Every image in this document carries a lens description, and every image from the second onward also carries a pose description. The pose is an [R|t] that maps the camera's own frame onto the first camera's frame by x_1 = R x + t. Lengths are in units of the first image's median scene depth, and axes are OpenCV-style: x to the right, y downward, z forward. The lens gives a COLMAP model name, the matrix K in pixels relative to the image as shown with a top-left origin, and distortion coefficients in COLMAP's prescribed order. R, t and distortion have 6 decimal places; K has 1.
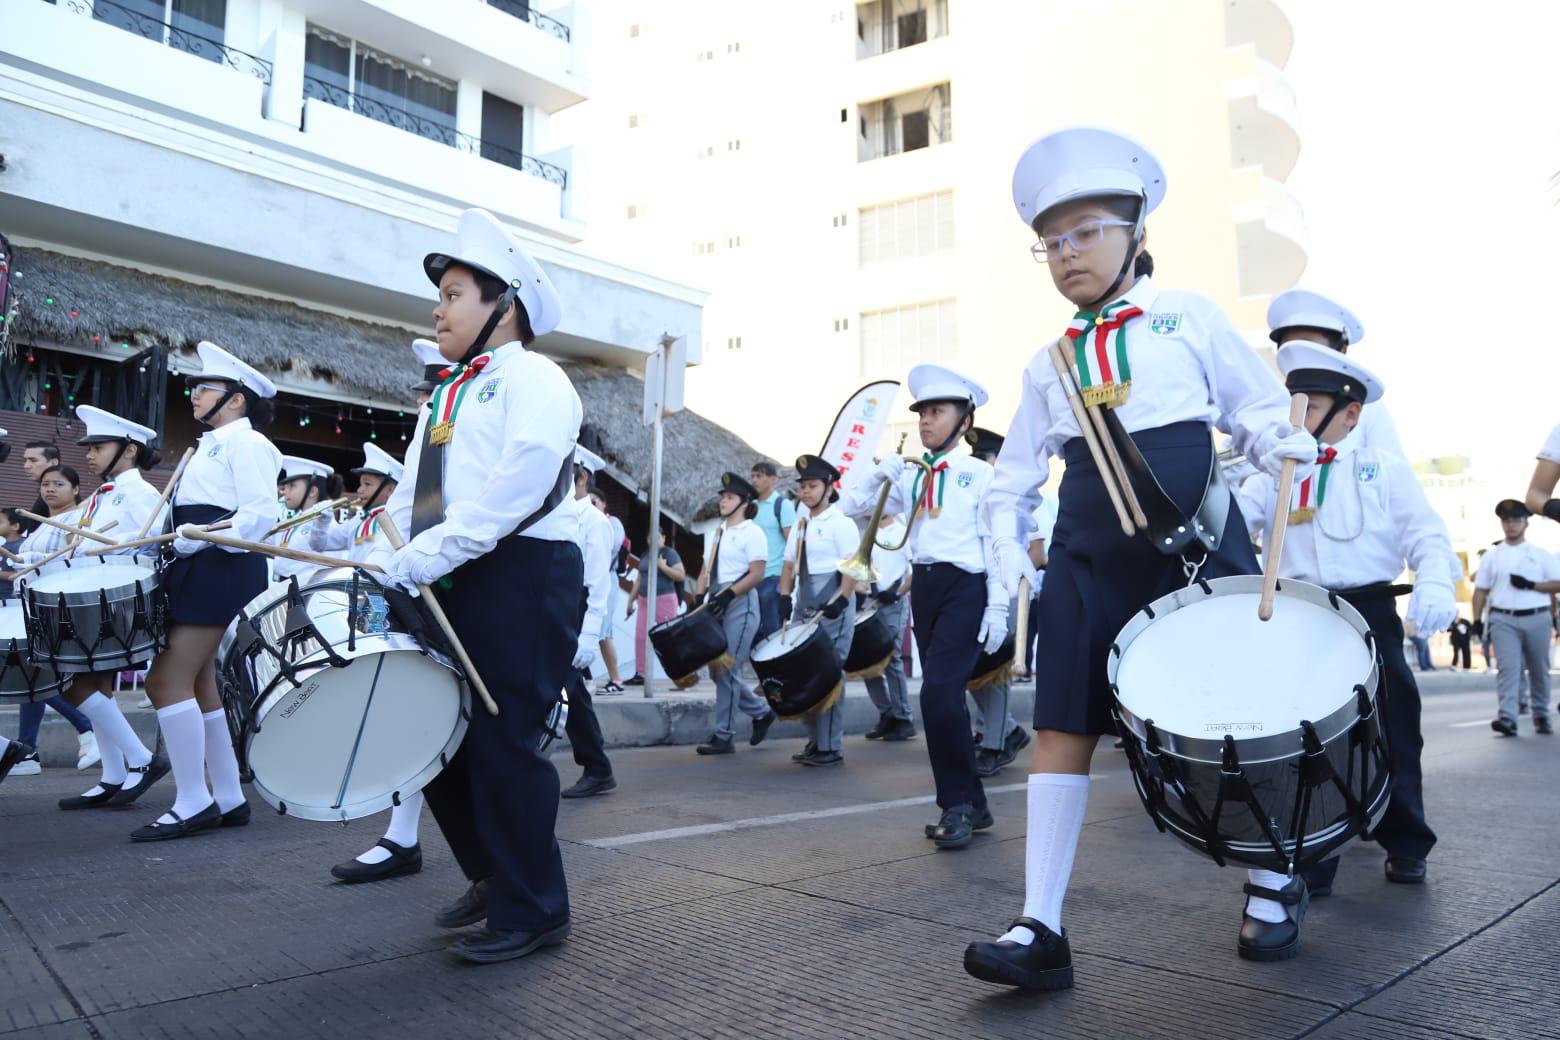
lens RADIAL K [[1019.1, 0, 783.0], [0, 1019.1, 529.6], [0, 0, 1]] dist [-0.012886, 0.008387]
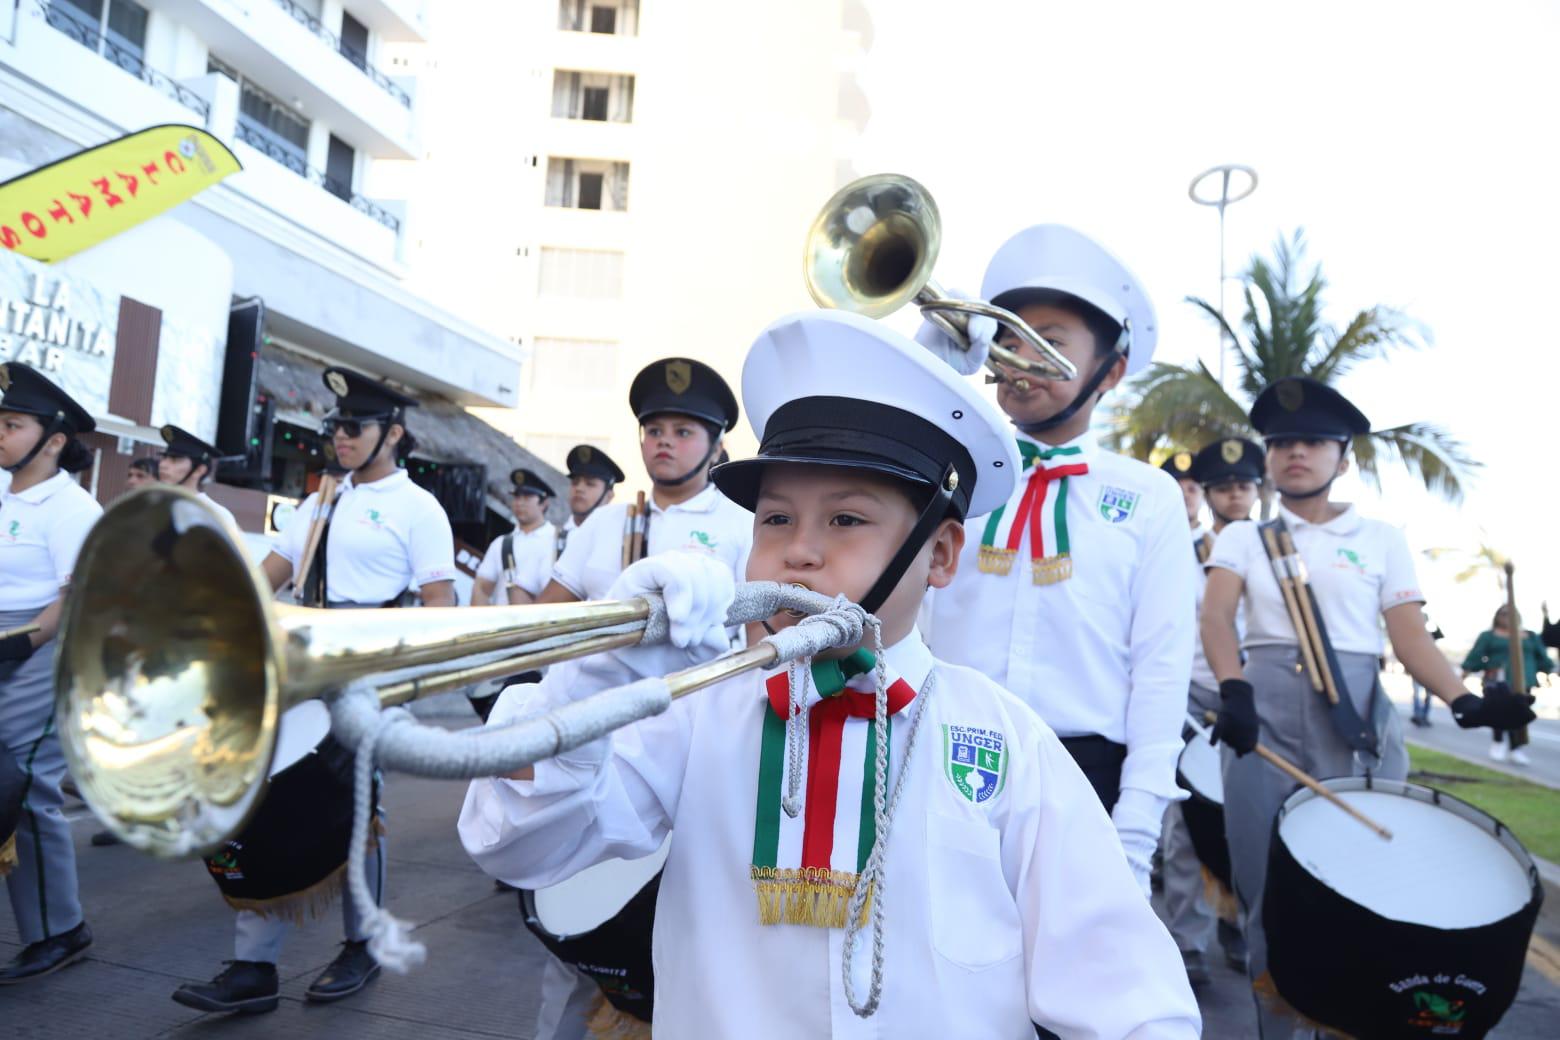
lens RADIAL K [[1019.1, 0, 783.0], [0, 1019.1, 529.6], [0, 0, 1]] dist [-0.012886, 0.008387]
pose [[0.857707, 0.098608, 0.504594, -0.397511], [-0.122345, 0.992389, 0.014029, -0.060609], [-0.499370, -0.073767, 0.863243, -0.301344]]
